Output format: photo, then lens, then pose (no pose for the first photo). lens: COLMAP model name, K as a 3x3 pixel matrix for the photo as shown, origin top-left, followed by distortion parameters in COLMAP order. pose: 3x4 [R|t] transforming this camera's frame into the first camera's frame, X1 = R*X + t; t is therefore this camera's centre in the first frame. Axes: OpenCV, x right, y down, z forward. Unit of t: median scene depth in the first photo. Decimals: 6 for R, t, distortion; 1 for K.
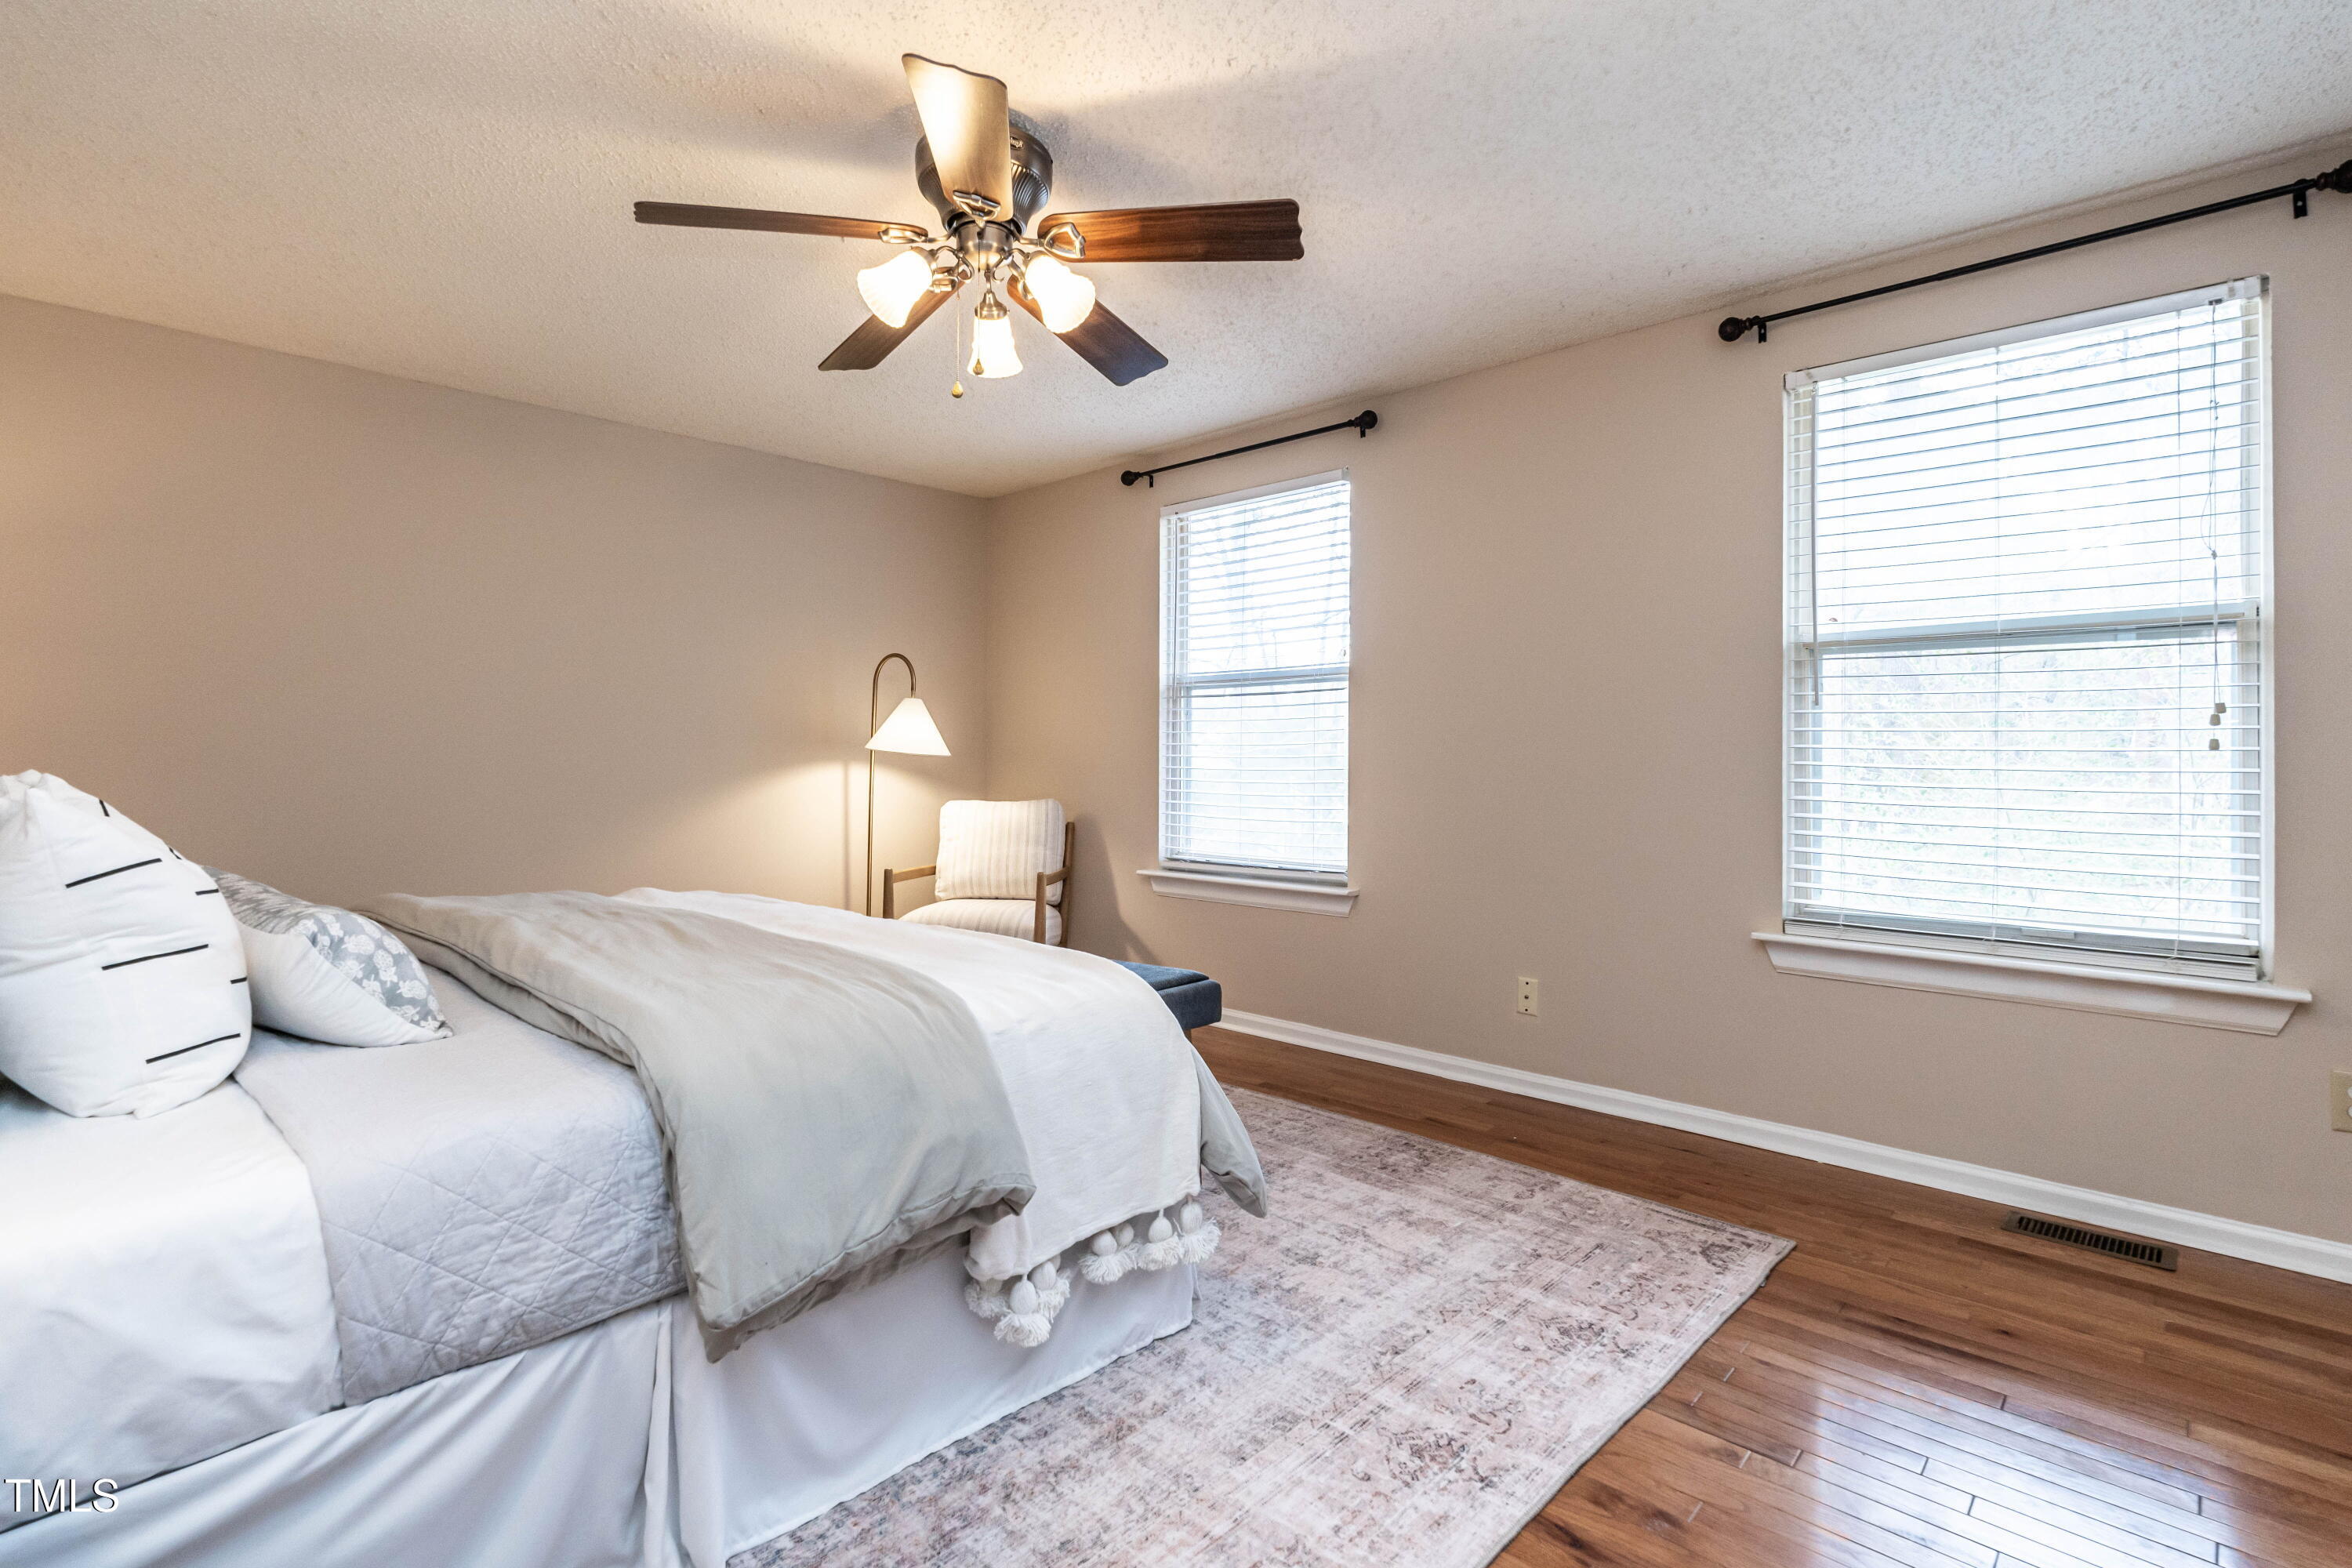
lens RADIAL K [[1111.0, 0, 1128.1], [0, 1111.0, 755.4], [0, 0, 1]] dist [-0.002719, -0.001376]
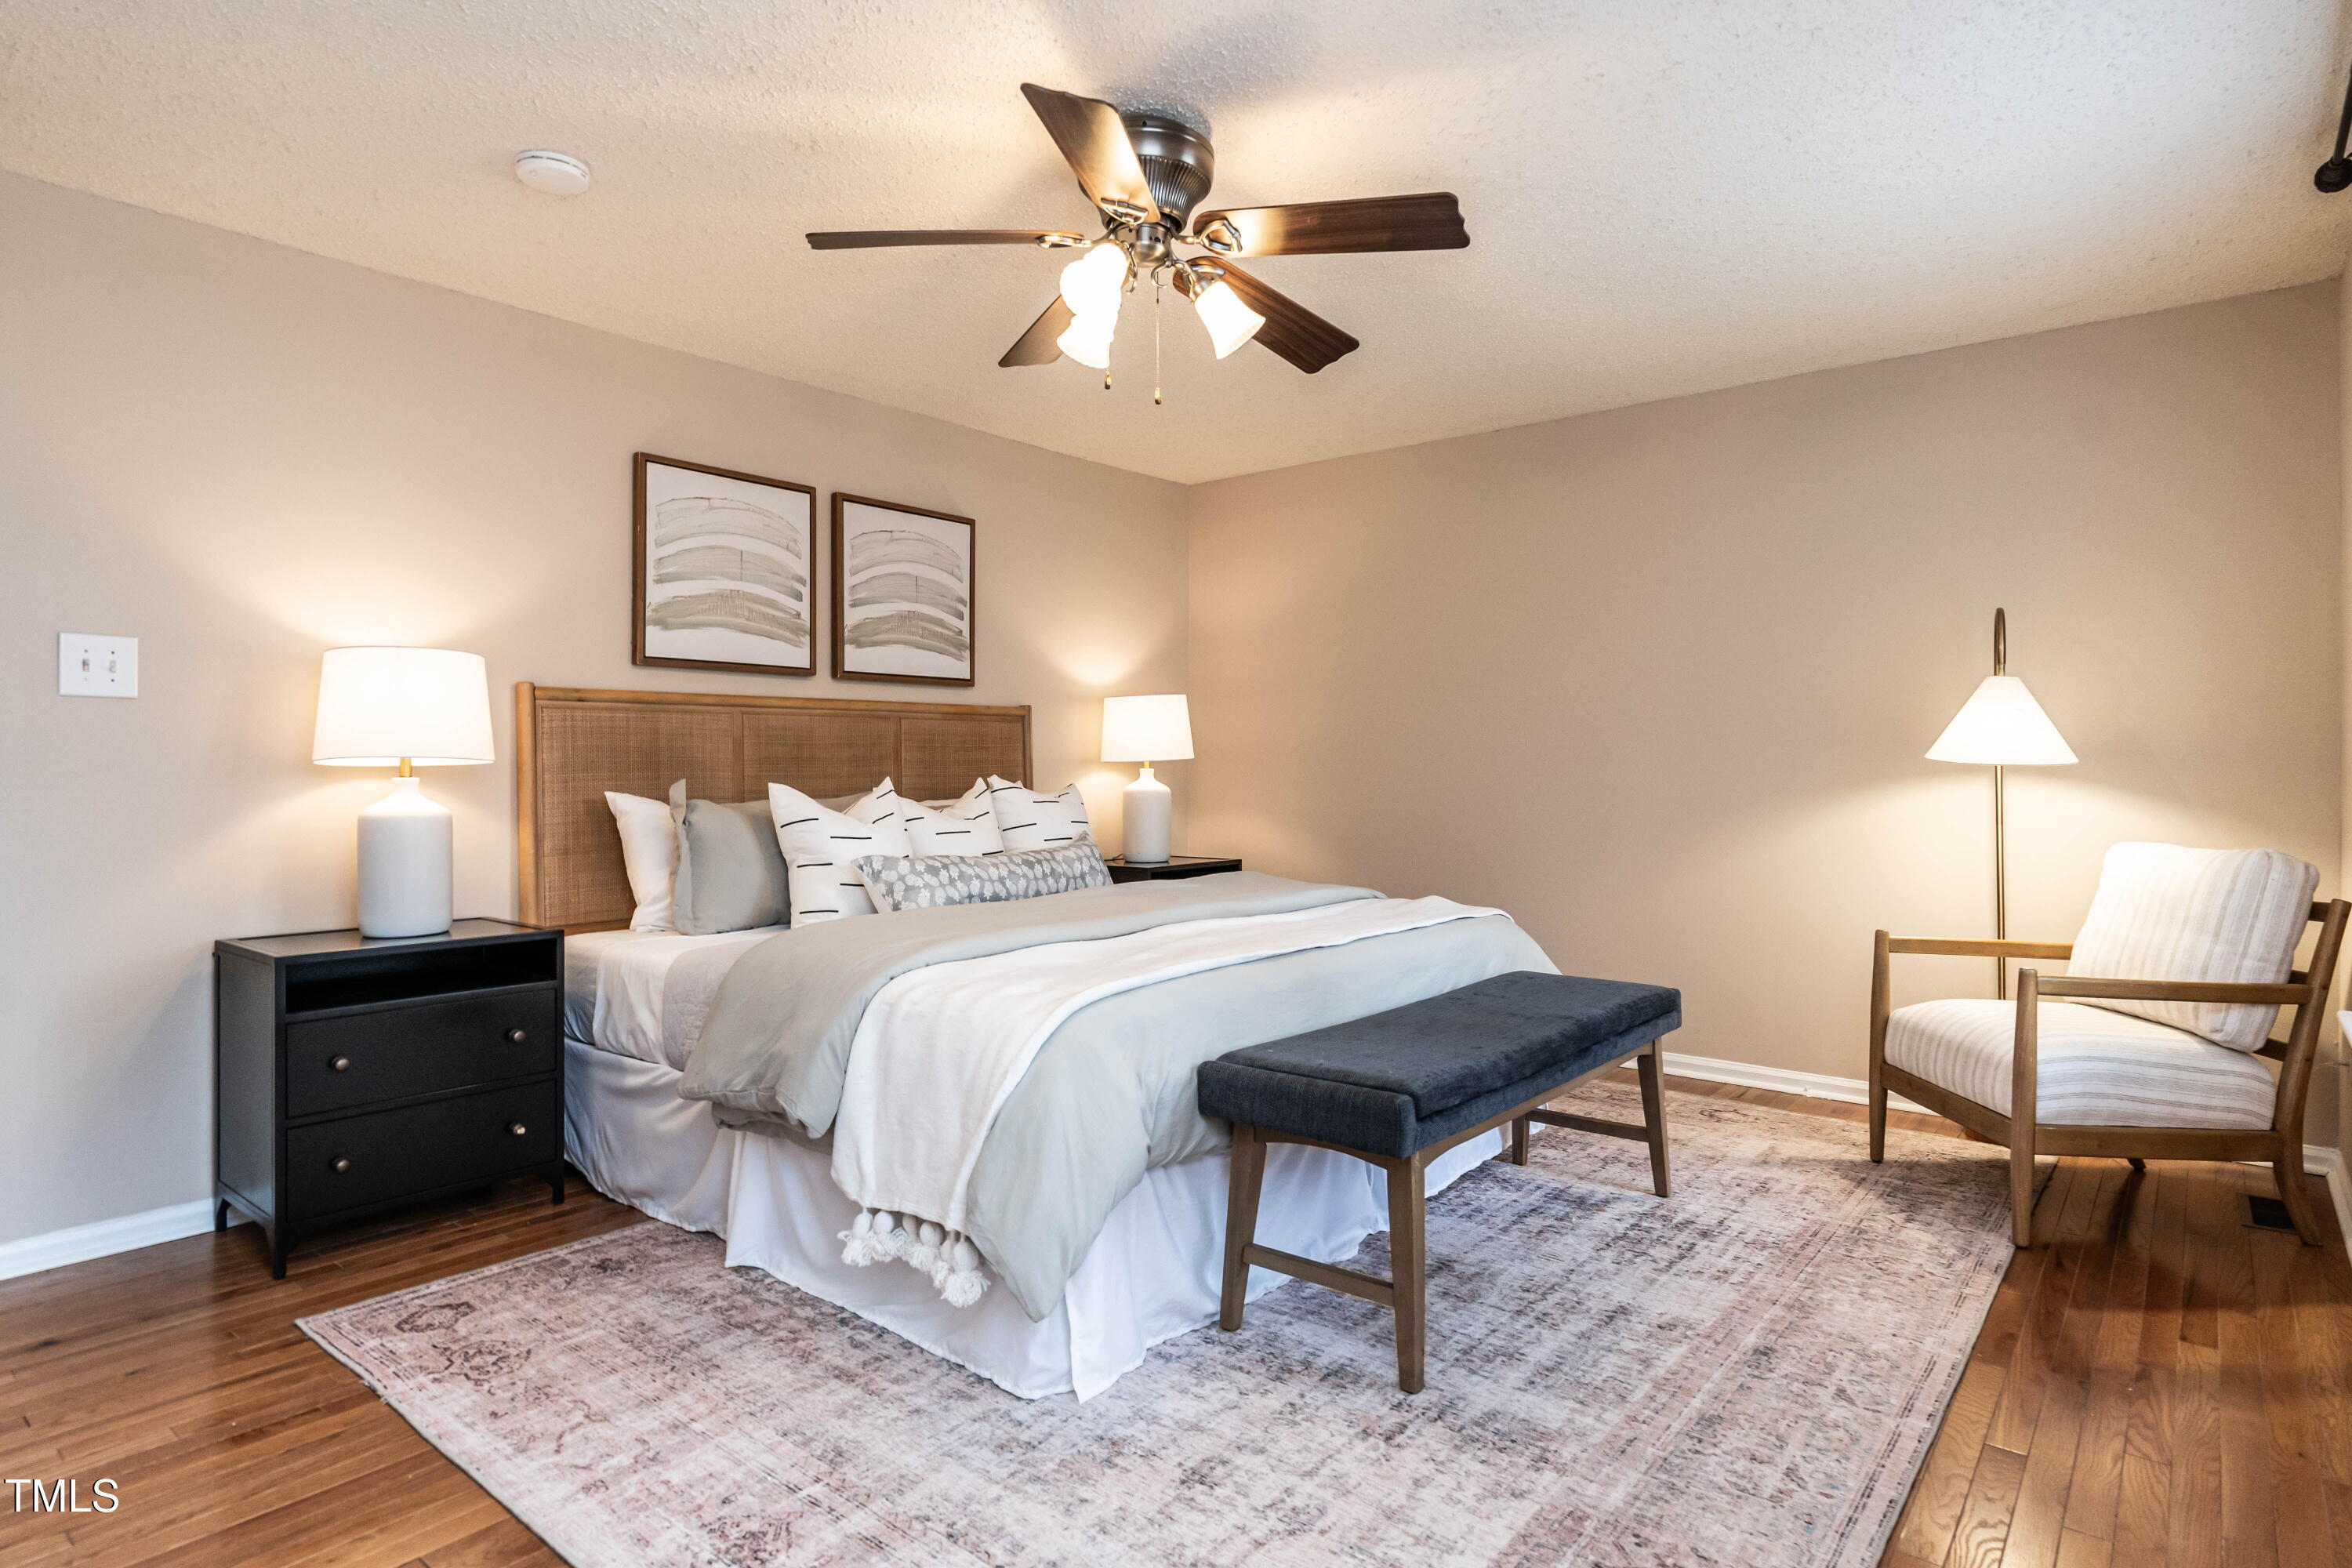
lens RADIAL K [[1235.0, 0, 1168.0], [0, 1235.0, 780.0], [0, 0, 1]] dist [-0.001587, 0.000027]
pose [[0.096659, 0.006303, -0.995298, 1.153076], [0.001125, 0.999979, 0.006442, 0.004891], [0.995317, -0.001742, 0.096650, 1.108888]]
